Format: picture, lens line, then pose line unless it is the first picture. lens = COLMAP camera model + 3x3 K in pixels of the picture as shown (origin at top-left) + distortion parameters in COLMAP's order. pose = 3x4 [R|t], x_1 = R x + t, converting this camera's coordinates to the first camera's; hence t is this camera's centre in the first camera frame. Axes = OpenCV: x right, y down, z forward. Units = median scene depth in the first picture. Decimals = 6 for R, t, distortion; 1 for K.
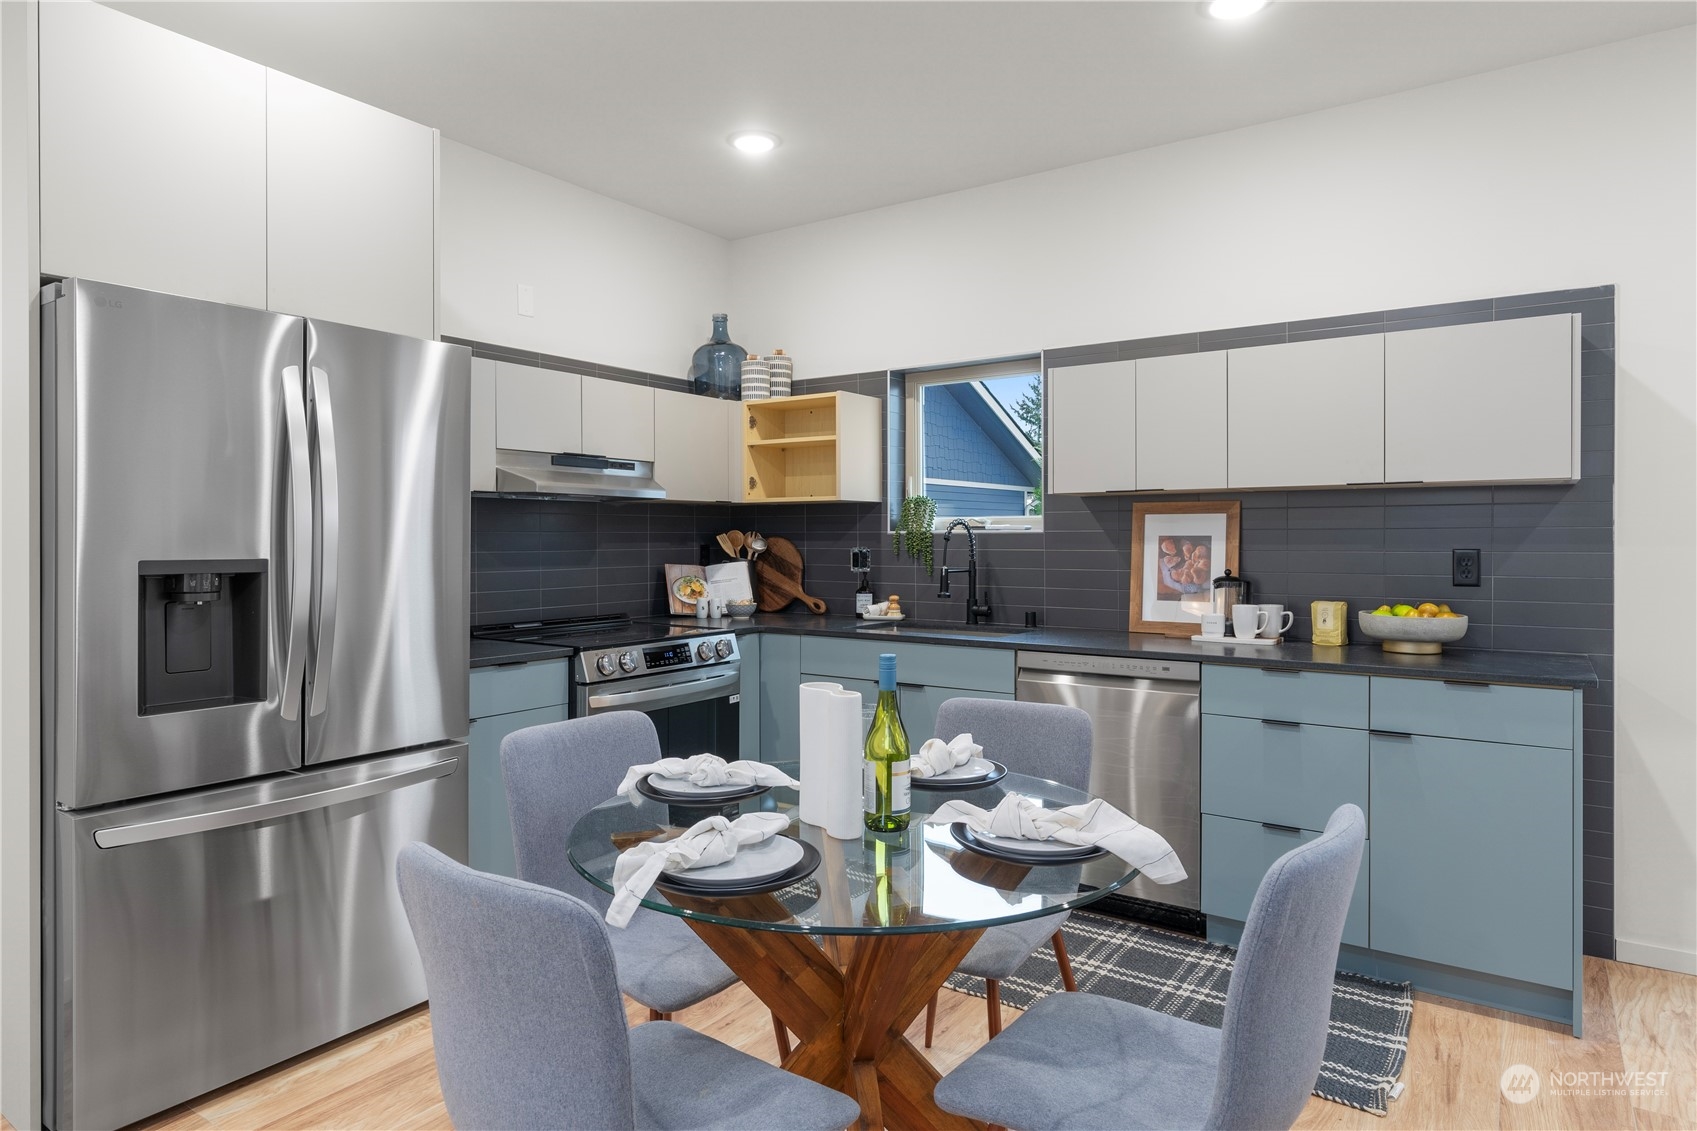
lens RADIAL K [[973.2, 0, 848.5], [0, 973.2, 544.3], [0, 0, 1]] dist [-0.000969, -0.000140]
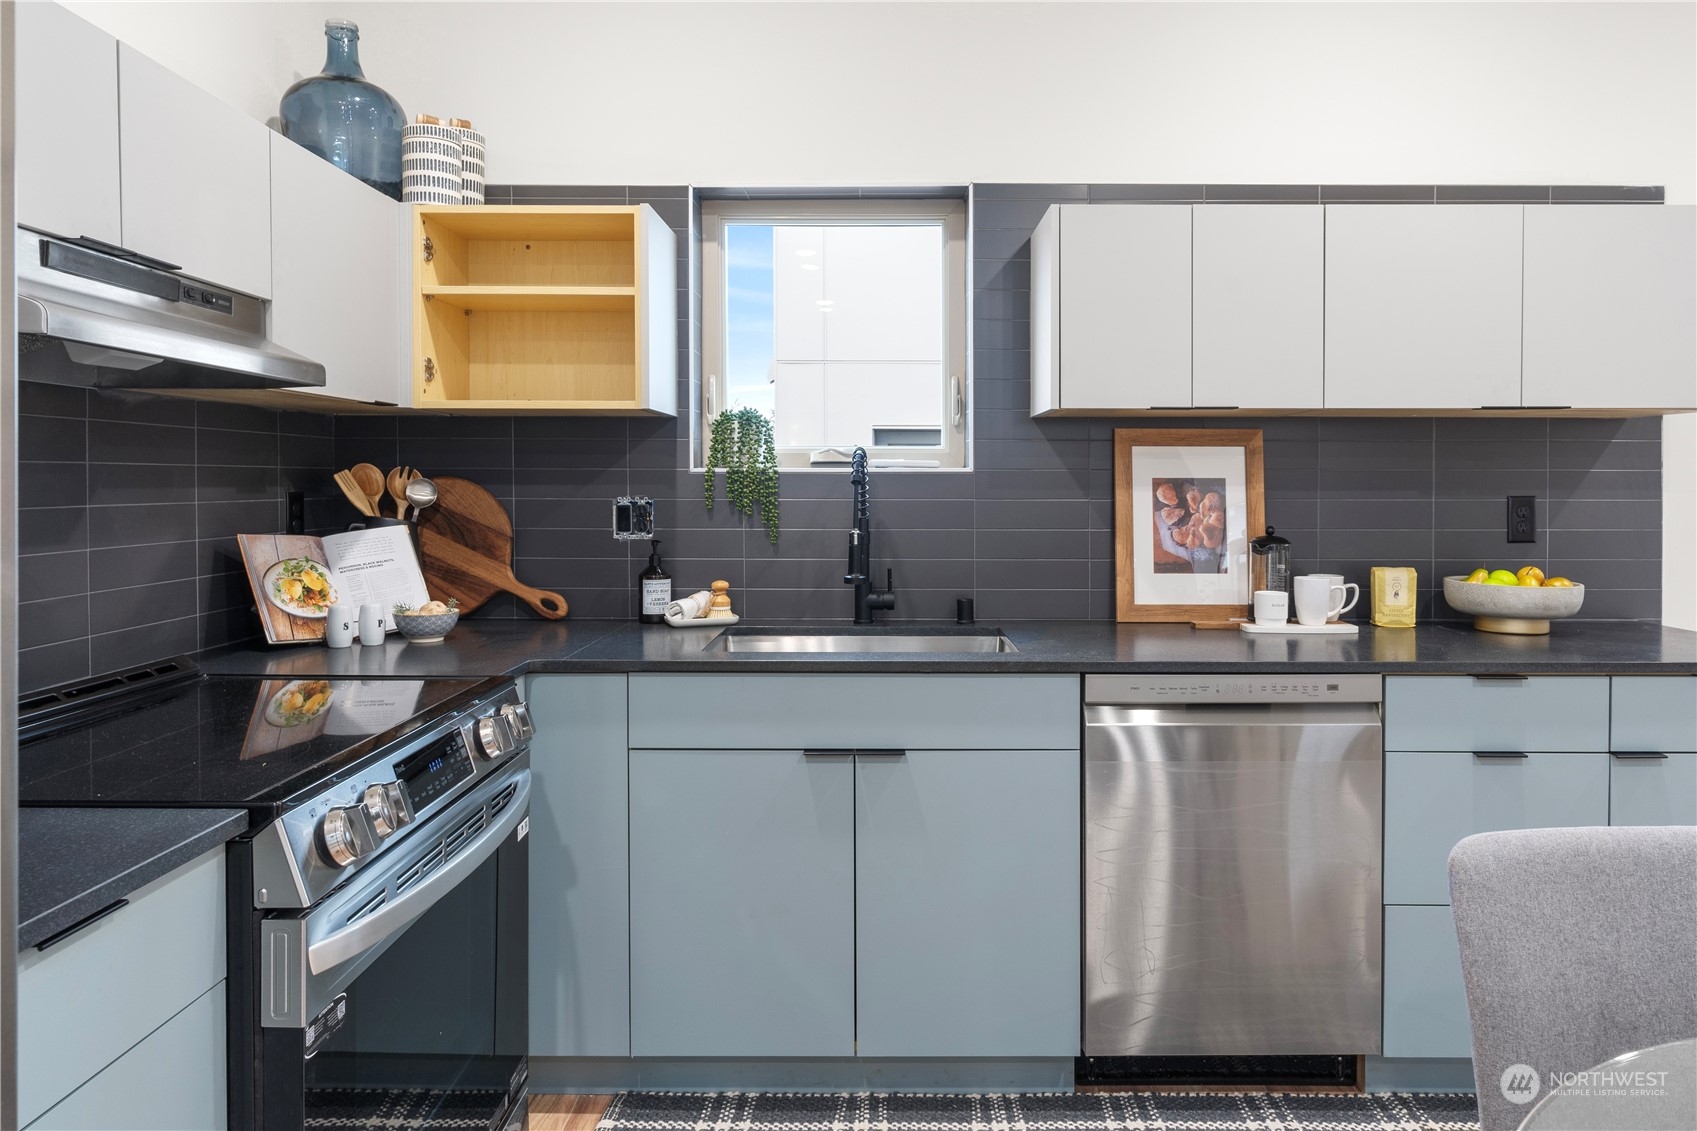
lens RADIAL K [[1055.9, 0, 851.0], [0, 1055.9, 503.9], [0, 0, 1]] dist [-0.001313, 0.000792]
pose [[0.831792, -0.007662, 0.555035, -0.232537], [0.000525, 0.999915, 0.013016, -0.000399], [-0.555088, -0.010535, 0.831725, 0.444386]]
